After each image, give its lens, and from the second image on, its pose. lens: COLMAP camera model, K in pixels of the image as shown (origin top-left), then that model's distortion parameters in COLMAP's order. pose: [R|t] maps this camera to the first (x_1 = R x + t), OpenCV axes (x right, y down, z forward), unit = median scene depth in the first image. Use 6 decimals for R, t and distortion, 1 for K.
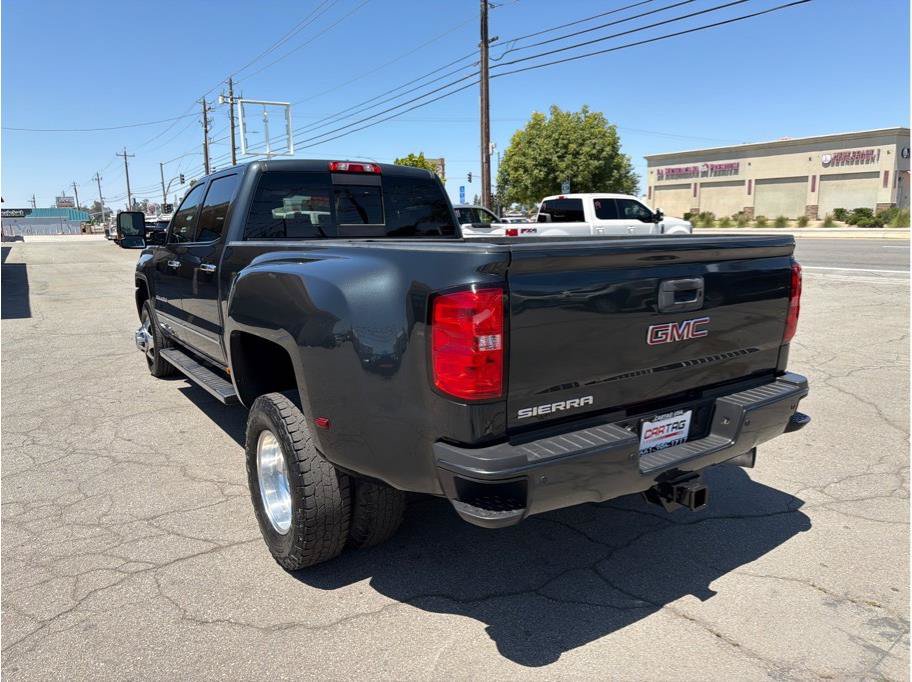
lens RADIAL K [[658.3, 0, 456.0], [0, 658.3, 341.0], [0, 0, 1]] dist [0.007713, -0.004824]
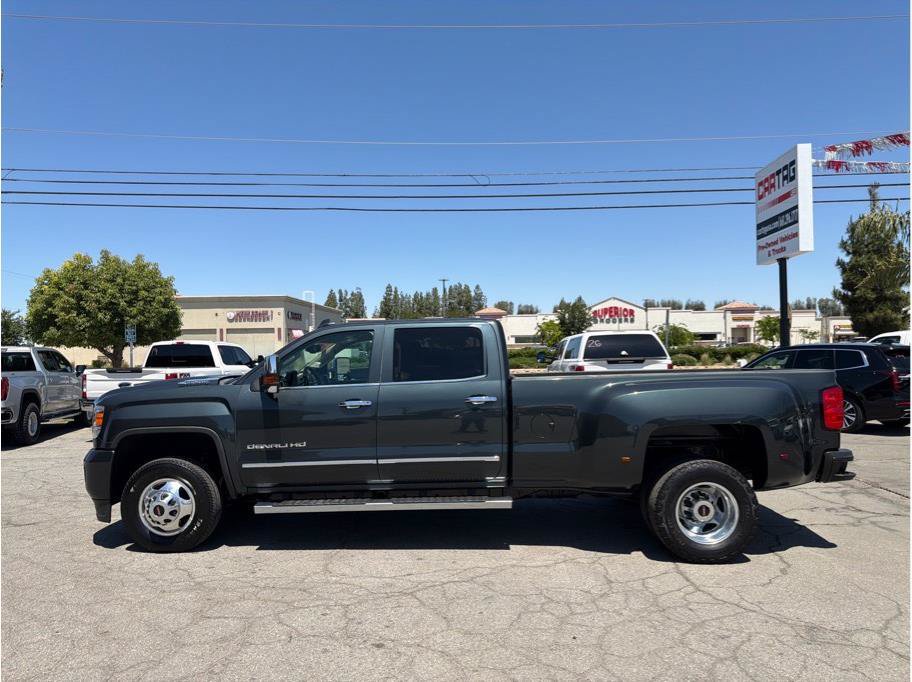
lens RADIAL K [[657.7, 0, 454.6], [0, 657.7, 335.3], [0, 0, 1]] dist [0.003733, -0.003856]
pose [[0.581554, 0.036142, 0.812704, -0.340006], [0.151094, 0.976832, -0.151560, -0.011871], [-0.799353, 0.210935, 0.562620, 0.079112]]
